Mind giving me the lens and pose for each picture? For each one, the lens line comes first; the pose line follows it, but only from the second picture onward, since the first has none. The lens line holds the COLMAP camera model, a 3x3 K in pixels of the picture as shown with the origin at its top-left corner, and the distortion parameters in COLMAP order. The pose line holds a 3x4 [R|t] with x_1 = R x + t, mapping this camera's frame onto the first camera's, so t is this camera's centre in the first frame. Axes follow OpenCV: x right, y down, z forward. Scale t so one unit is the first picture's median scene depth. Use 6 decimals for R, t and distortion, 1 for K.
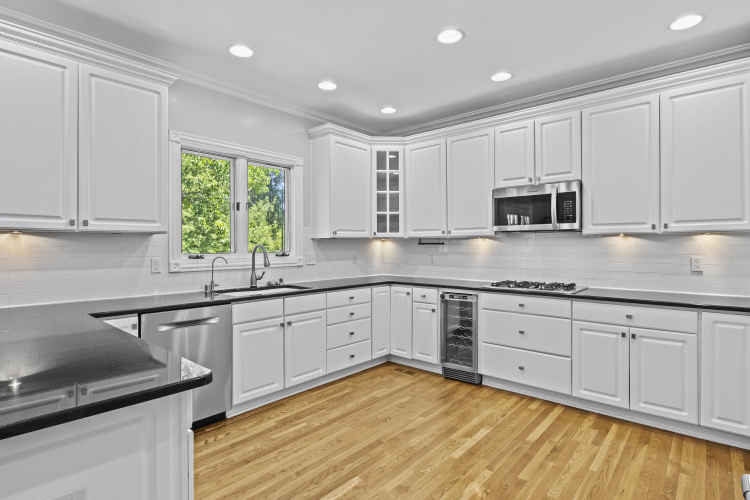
lens RADIAL K [[377.9, 0, 375.0], [0, 377.9, 250.0], [0, 0, 1]] dist [-0.001620, -0.000770]
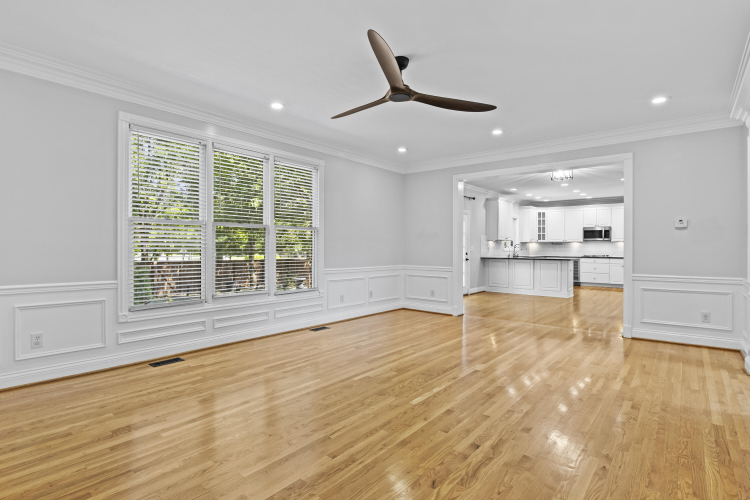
lens RADIAL K [[377.9, 0, 375.0], [0, 377.9, 250.0], [0, 0, 1]] dist [-0.001620, -0.000770]
pose [[0.998162, 0.004874, 0.060400, -1.525531], [-0.004379, 0.999956, -0.008332, 0.064523], [-0.060438, 0.008052, 0.998139, -1.961479]]
